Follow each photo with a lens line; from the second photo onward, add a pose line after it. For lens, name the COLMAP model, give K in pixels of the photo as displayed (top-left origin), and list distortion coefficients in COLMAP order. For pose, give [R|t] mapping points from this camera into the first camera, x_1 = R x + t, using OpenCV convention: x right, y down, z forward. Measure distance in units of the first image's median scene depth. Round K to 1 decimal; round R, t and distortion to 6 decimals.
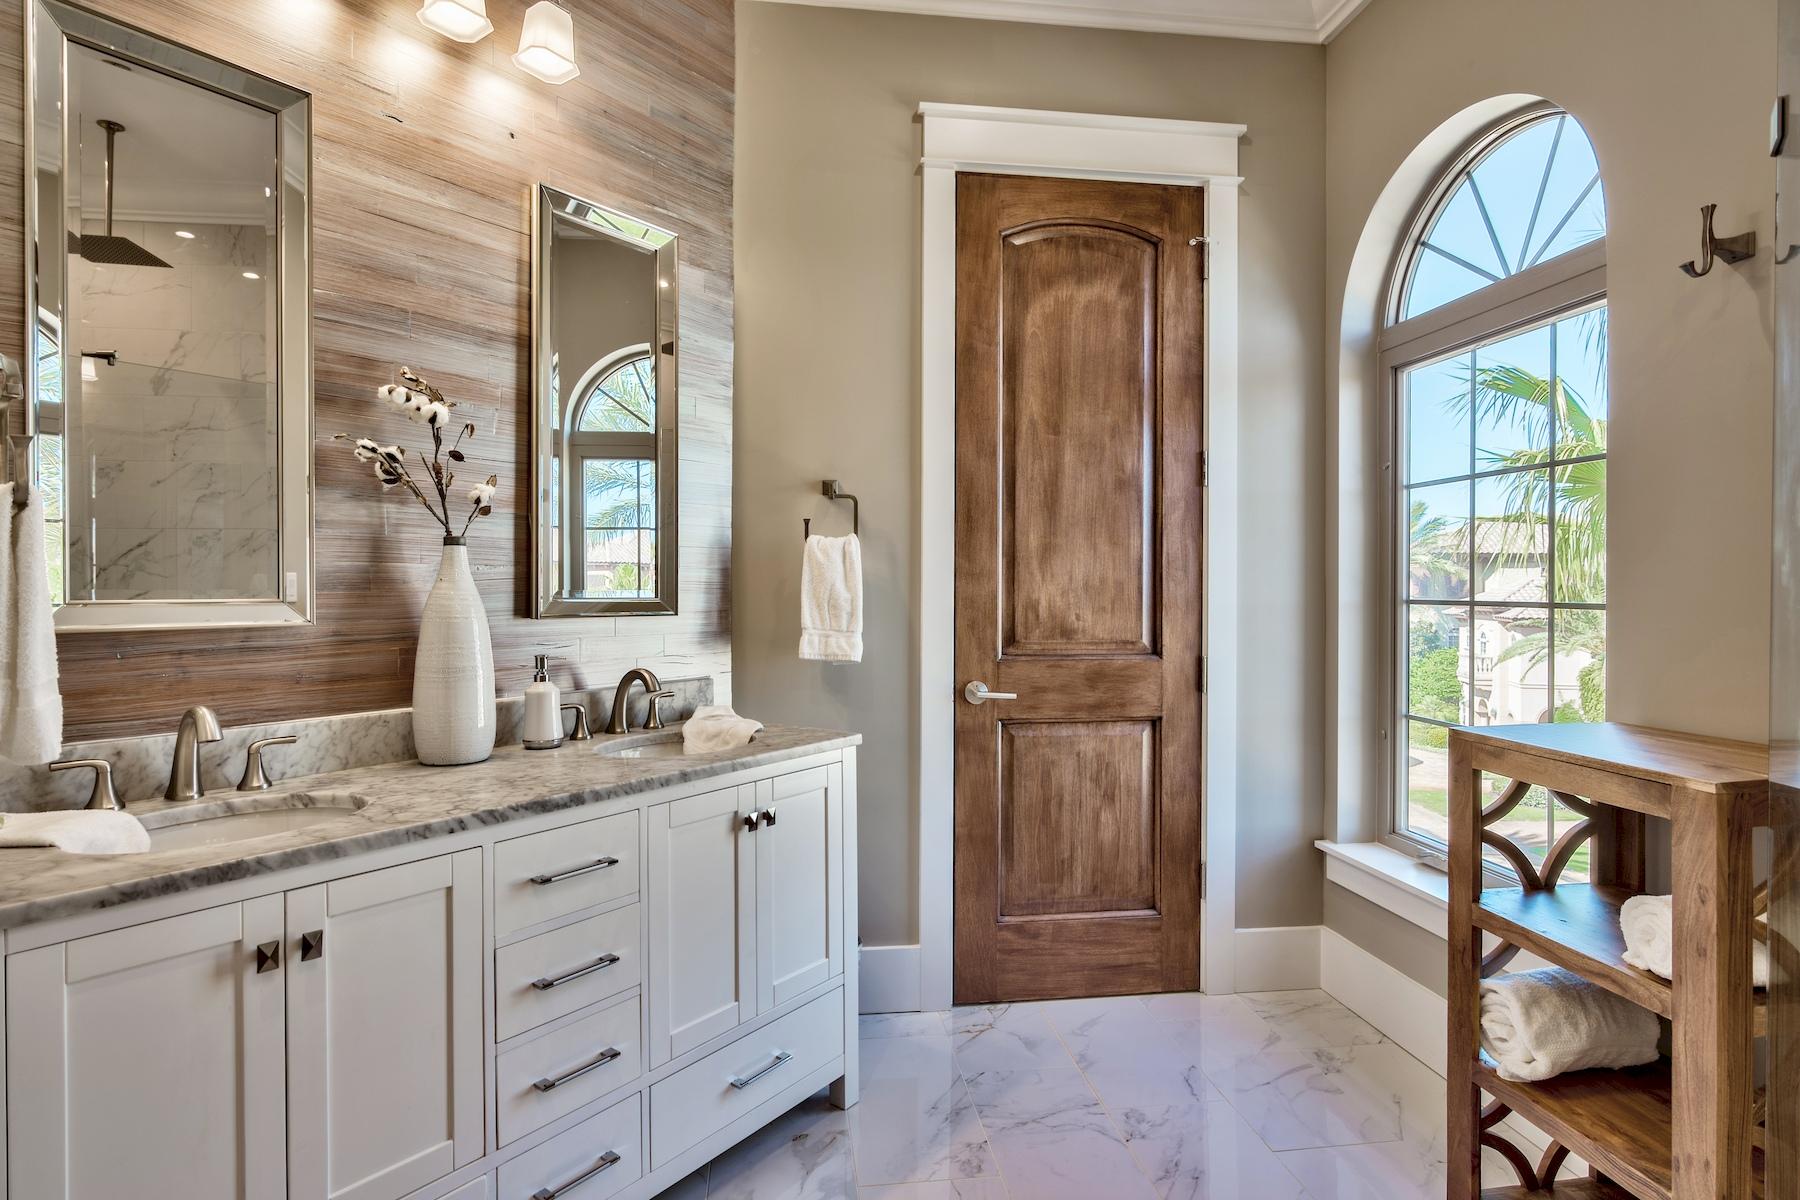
lens RADIAL K [[890.3, 0, 902.9], [0, 890.3, 591.0], [0, 0, 1]] dist [-0.004839, -0.001531]
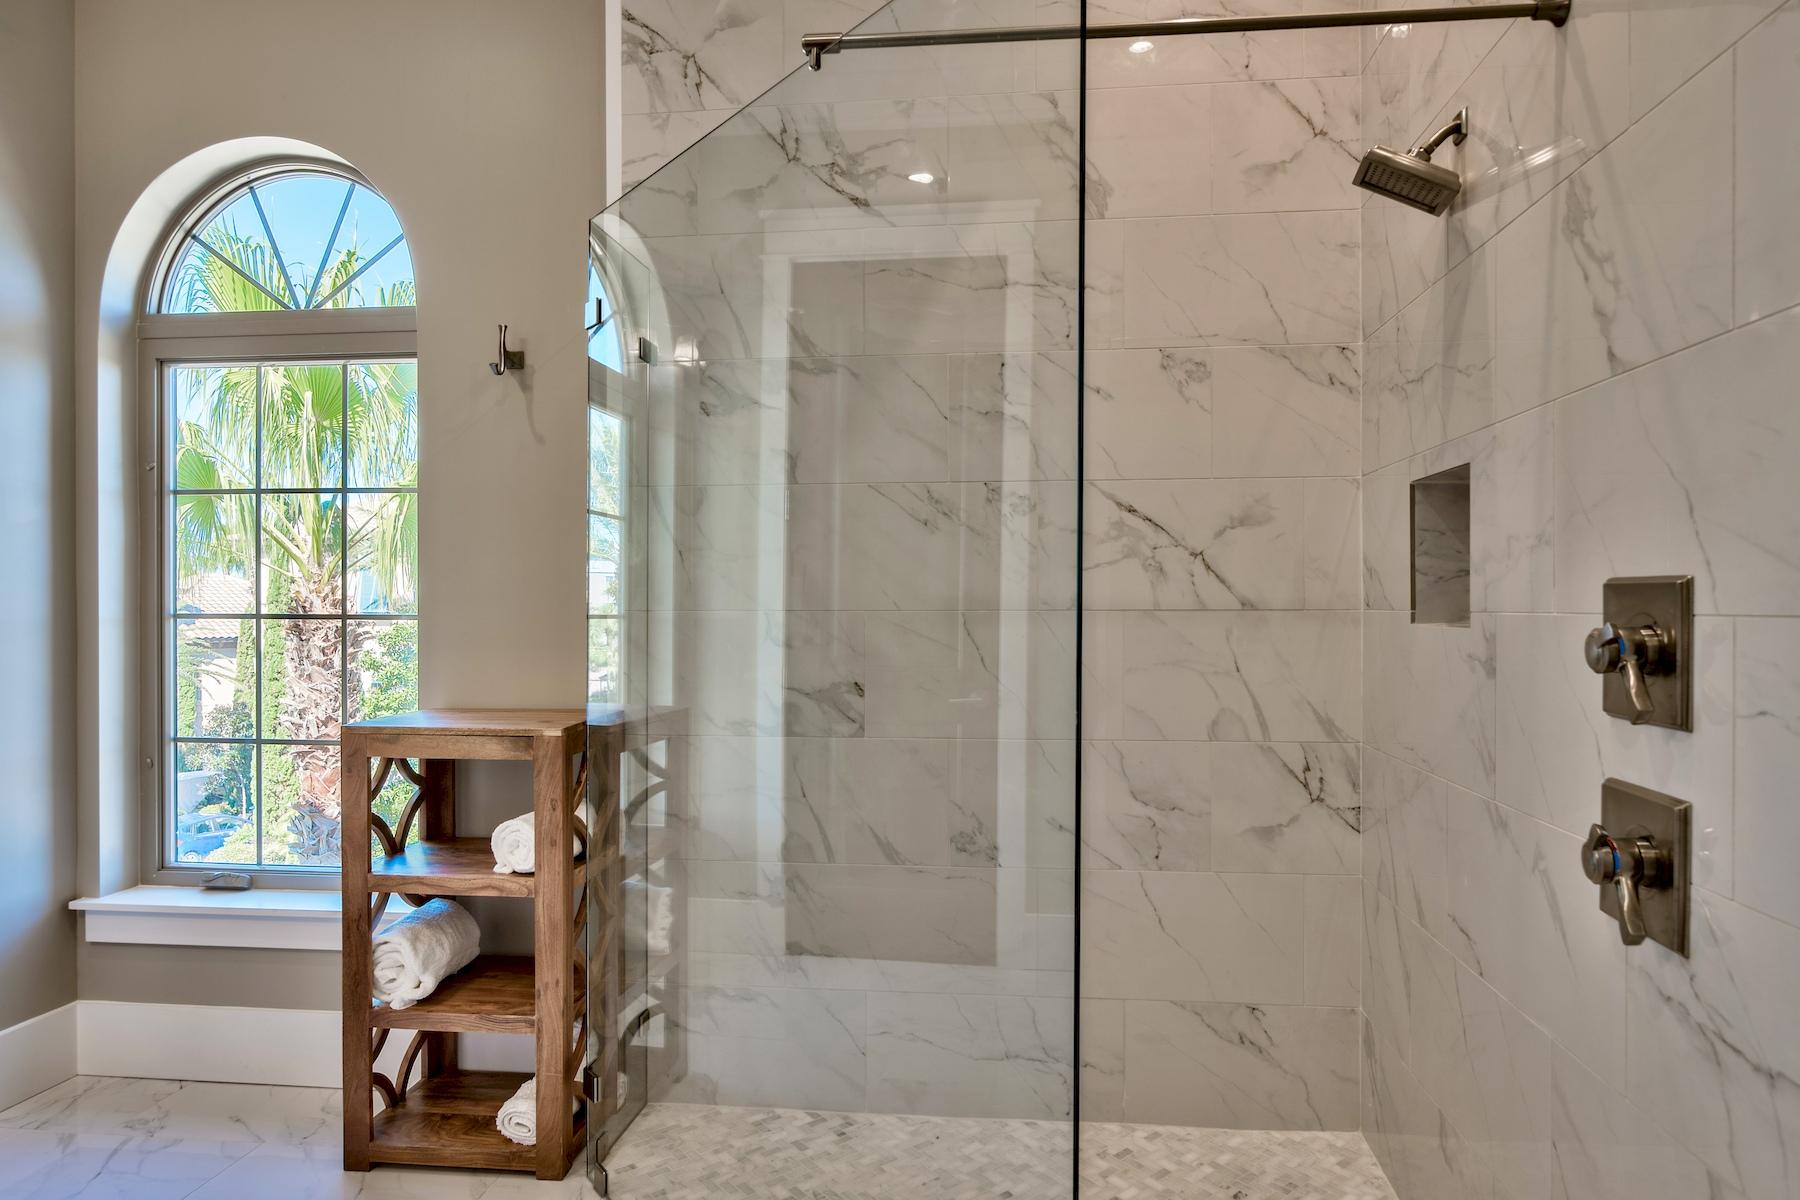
lens RADIAL K [[1055.1, 0, 900.0], [0, 1055.1, 600.0], [0, 0, 1]] dist [-0.000405, -0.000024]
pose [[0.251401, 0.004674, 0.967872, -0.493268], [0.001192, 0.999986, -0.005139, 0.003473], [-0.967882, 0.002446, 0.251392, -0.015804]]
